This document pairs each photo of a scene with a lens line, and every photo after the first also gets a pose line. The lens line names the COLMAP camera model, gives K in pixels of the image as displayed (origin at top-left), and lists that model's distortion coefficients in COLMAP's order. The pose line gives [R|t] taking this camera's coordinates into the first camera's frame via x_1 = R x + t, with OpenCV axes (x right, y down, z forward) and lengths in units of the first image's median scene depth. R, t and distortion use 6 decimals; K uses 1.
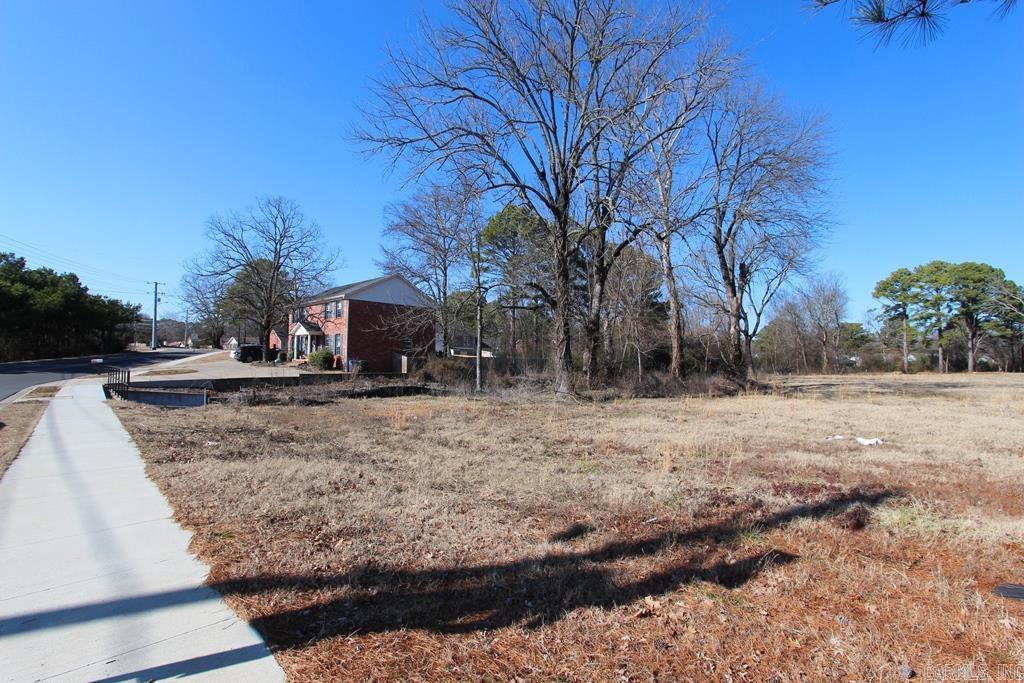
lens RADIAL K [[474.4, 0, 512.0], [0, 474.4, 349.2], [0, 0, 1]] dist [-0.021228, 0.005513]
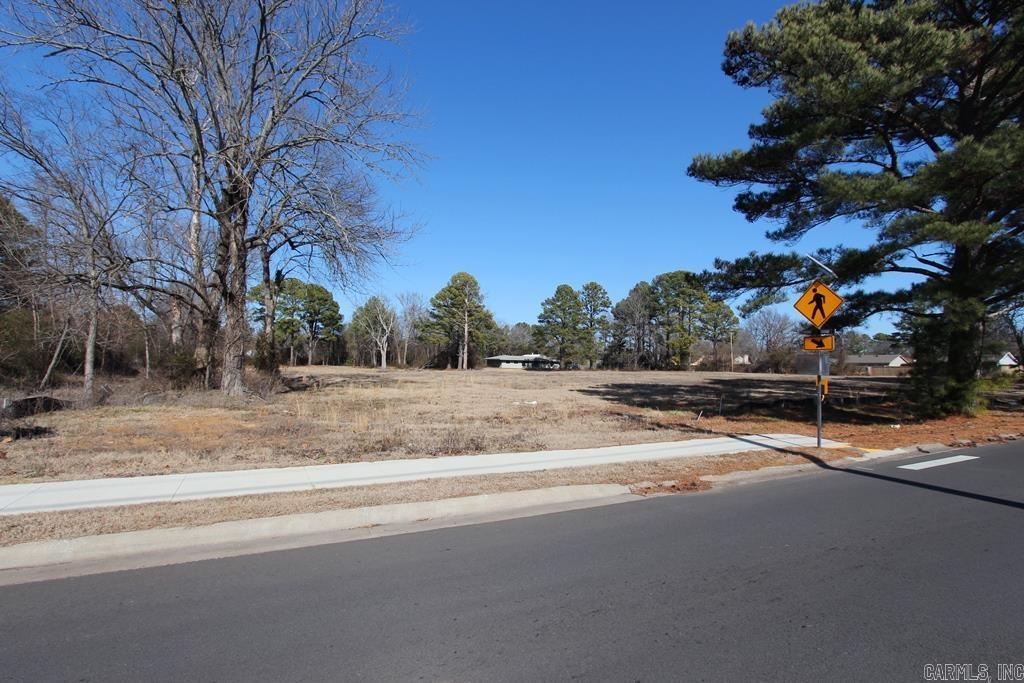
lens RADIAL K [[474.4, 0, 512.3], [0, 474.4, 348.9], [0, 0, 1]] dist [-0.021228, 0.005513]
pose [[0.286051, 0.030524, 0.957728, -0.562611], [-0.046095, 0.998774, -0.018065, -0.002908], [-0.957105, -0.038979, 0.287107, 0.193001]]
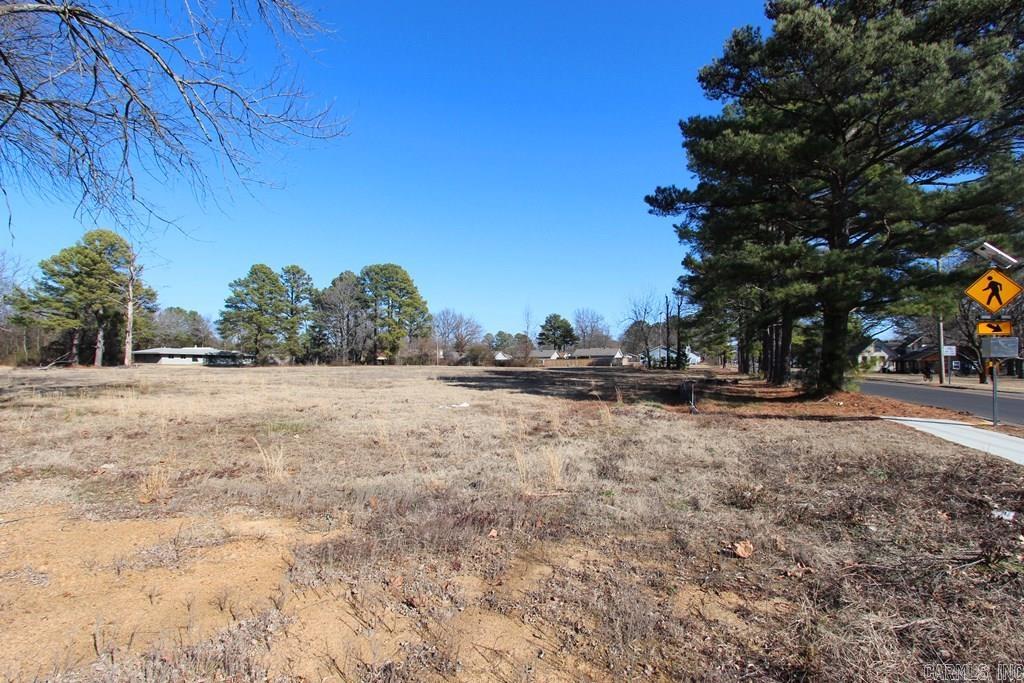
lens RADIAL K [[474.4, 0, 511.8], [0, 474.4, 347.5], [0, 0, 1]] dist [-0.021228, 0.005513]
pose [[-0.382181, 0.023110, 0.923798, -0.335441], [-0.038742, 0.998408, -0.041005, 0.023600], [-0.923275, -0.051461, -0.380677, 0.603667]]
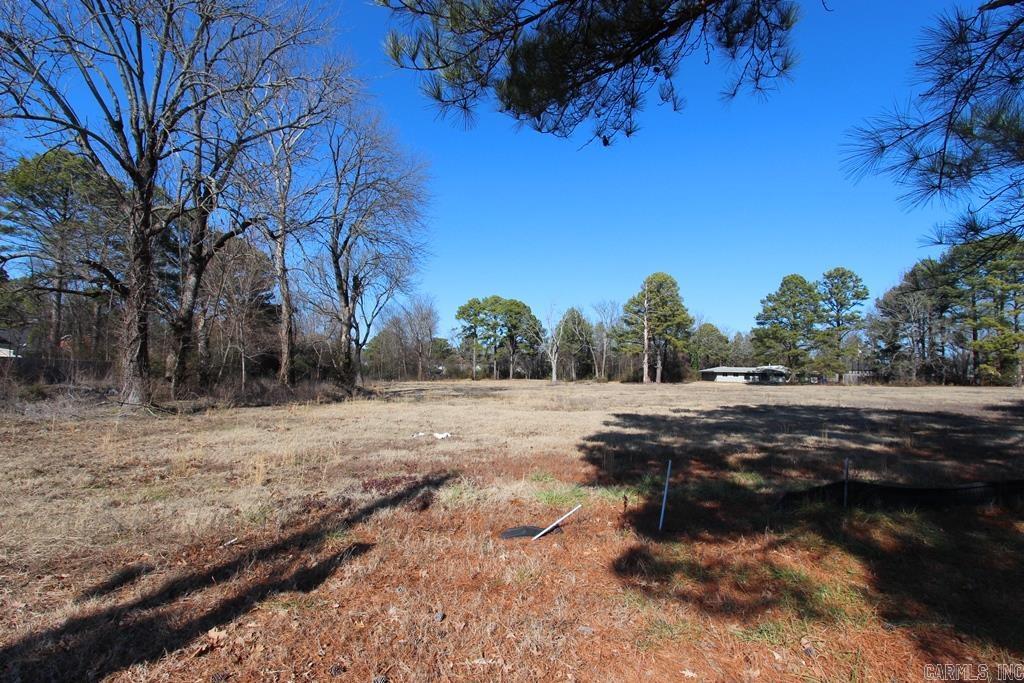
lens RADIAL K [[474.4, 0, 512.2], [0, 474.4, 348.8], [0, 0, 1]] dist [-0.021228, 0.005513]
pose [[0.713375, 0.043605, 0.699425, 0.005917], [-0.032992, 0.999045, -0.028634, -0.000138], [-0.700005, -0.002649, 0.714133, -0.004150]]
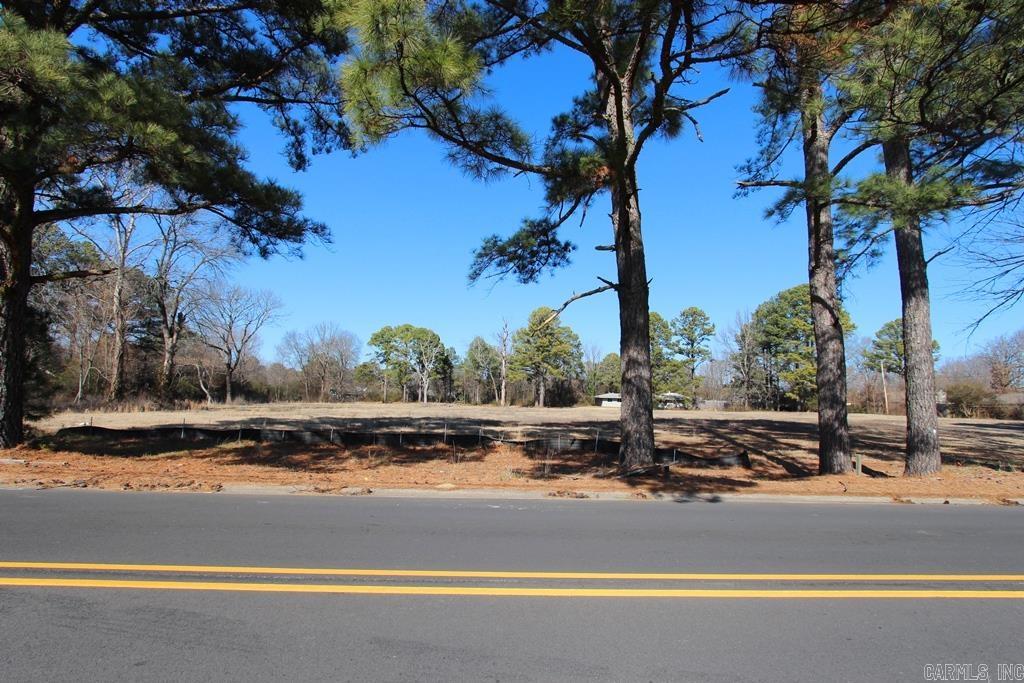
lens RADIAL K [[474.4, 0, 511.3], [0, 474.4, 339.7], [0, 0, 1]] dist [-0.021228, 0.005513]
pose [[0.663645, 0.107612, 0.740267, 0.183385], [-0.046051, 0.993599, -0.103154, -0.021594], [-0.746629, 0.034368, 0.664352, -0.759829]]
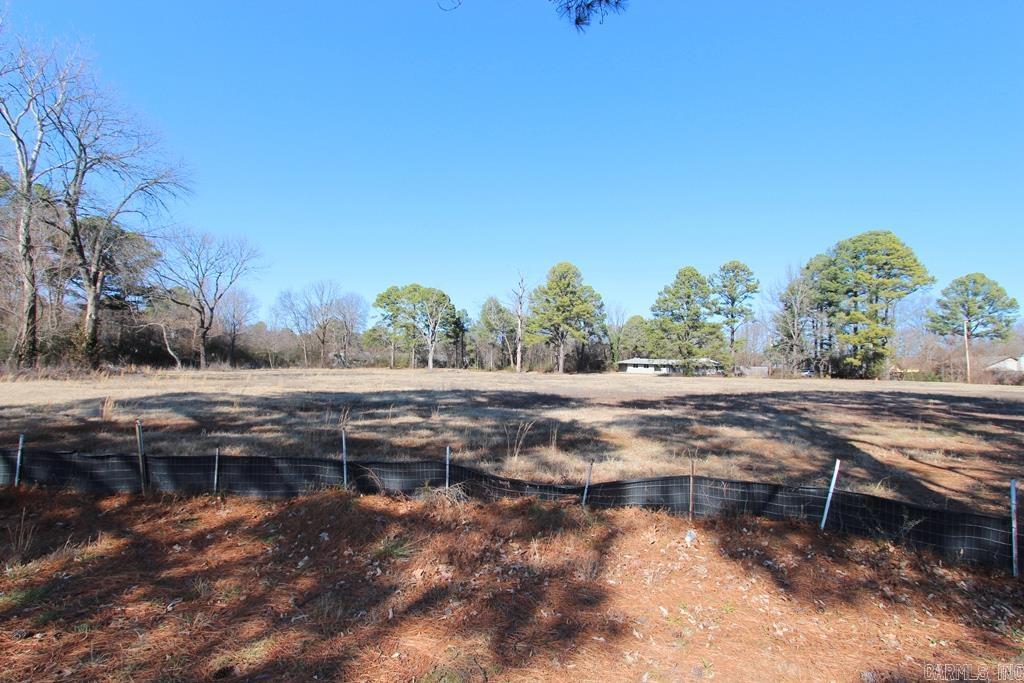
lens RADIAL K [[474.4, 0, 511.8], [0, 474.4, 341.9], [0, 0, 1]] dist [-0.021228, 0.005513]
pose [[0.687137, 0.050175, 0.724793, 0.498456], [-0.046067, 0.998614, -0.025457, -0.010568], [-0.725066, -0.015897, 0.688496, -0.468936]]
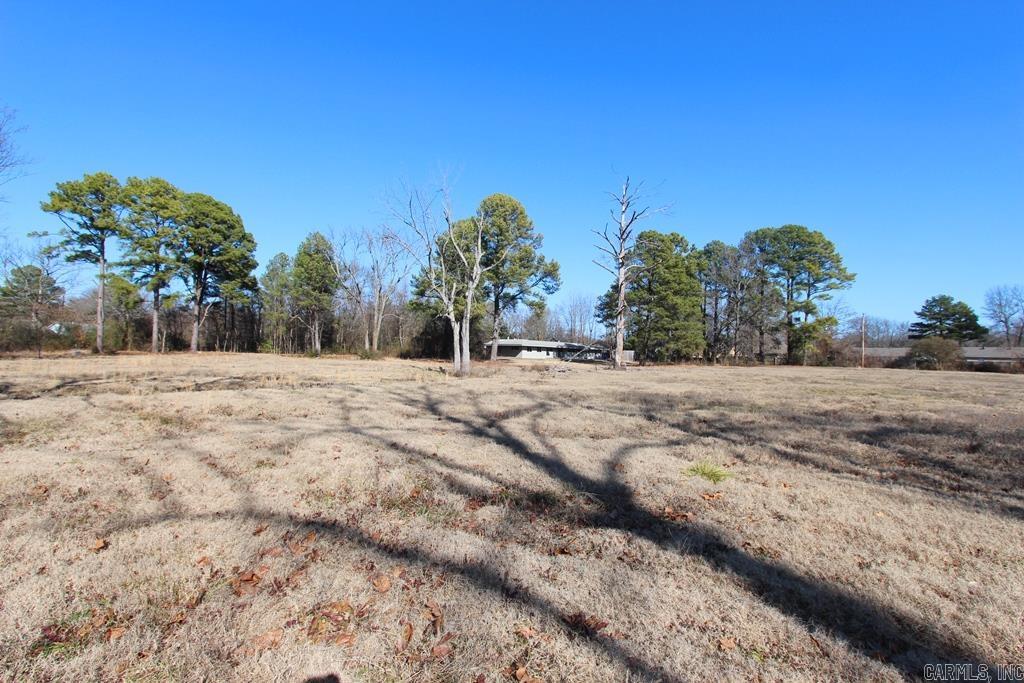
lens RADIAL K [[474.4, 0, 511.3], [0, 474.4, 347.5], [0, 0, 1]] dist [-0.021228, 0.005513]
pose [[0.024771, 0.007960, 0.999661, 1.042915], [-0.060523, 0.998146, -0.006448, 0.068190], [-0.997859, -0.060343, 0.025207, 1.836794]]
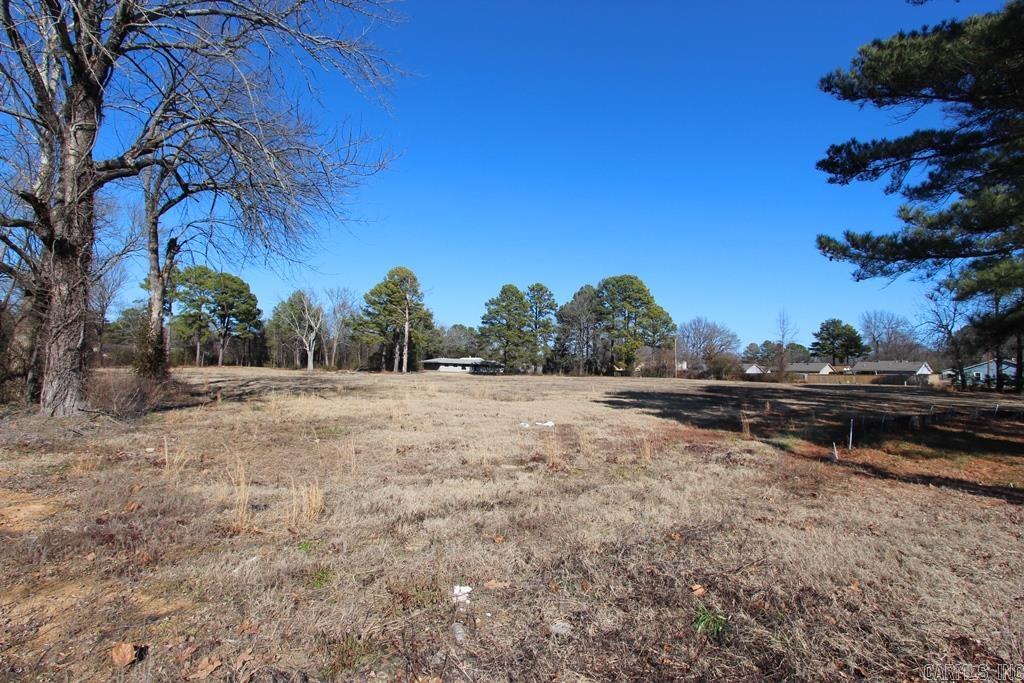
lens RADIAL K [[474.4, 0, 511.9], [0, 474.4, 350.4], [0, 0, 1]] dist [-0.021228, 0.005513]
pose [[0.143013, 0.038849, 0.988958, -0.324315], [-0.060084, 0.997727, -0.030505, 0.005482], [-0.987895, -0.055058, 0.145022, 0.370686]]
